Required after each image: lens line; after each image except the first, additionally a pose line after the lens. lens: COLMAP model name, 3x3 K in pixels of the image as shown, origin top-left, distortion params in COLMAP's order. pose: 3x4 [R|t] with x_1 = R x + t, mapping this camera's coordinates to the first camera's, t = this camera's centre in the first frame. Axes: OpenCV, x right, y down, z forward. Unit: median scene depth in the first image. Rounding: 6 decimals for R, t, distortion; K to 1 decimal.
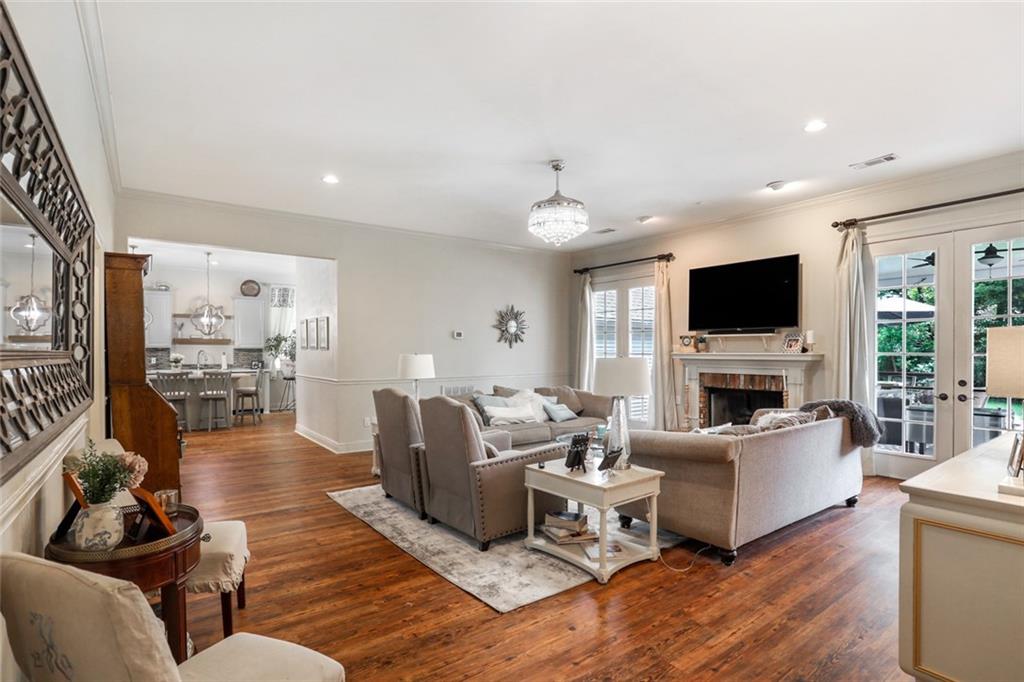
lens RADIAL K [[508.9, 0, 508.7], [0, 508.9, 347.2], [0, 0, 1]] dist [-0.030604, 0.003430]
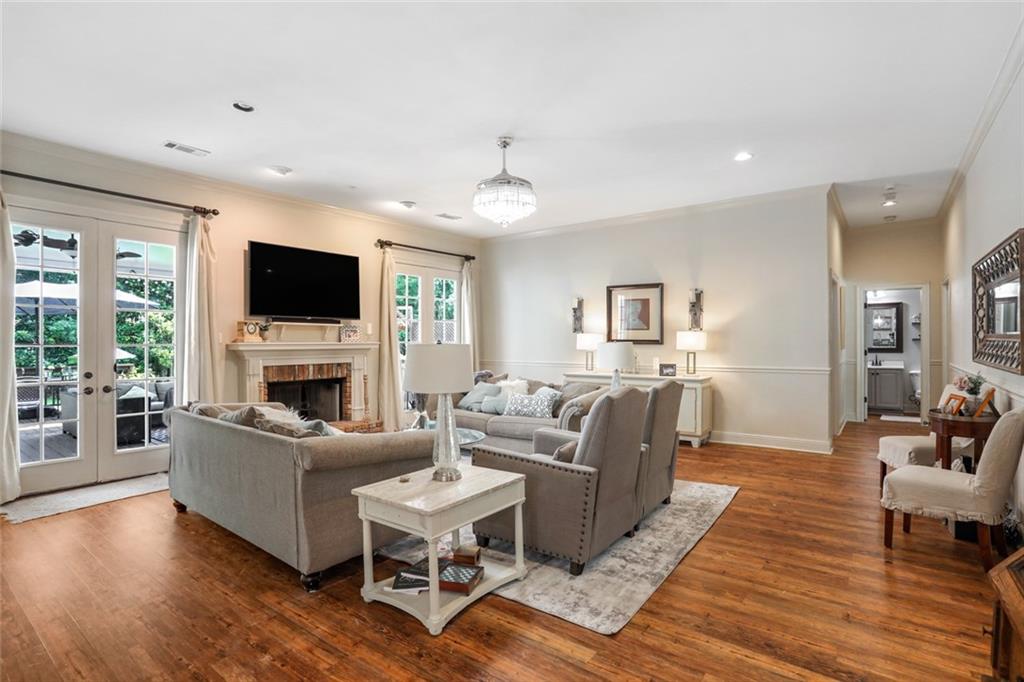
lens RADIAL K [[508.9, 0, 509.7], [0, 508.9, 344.5], [0, 0, 1]] dist [-0.030604, 0.003430]
pose [[-0.297302, -0.000184, 0.954783, -0.637342], [-0.000407, 1.000000, 0.000066, 0.016695], [-0.954783, -0.000369, -0.297302, 1.009212]]
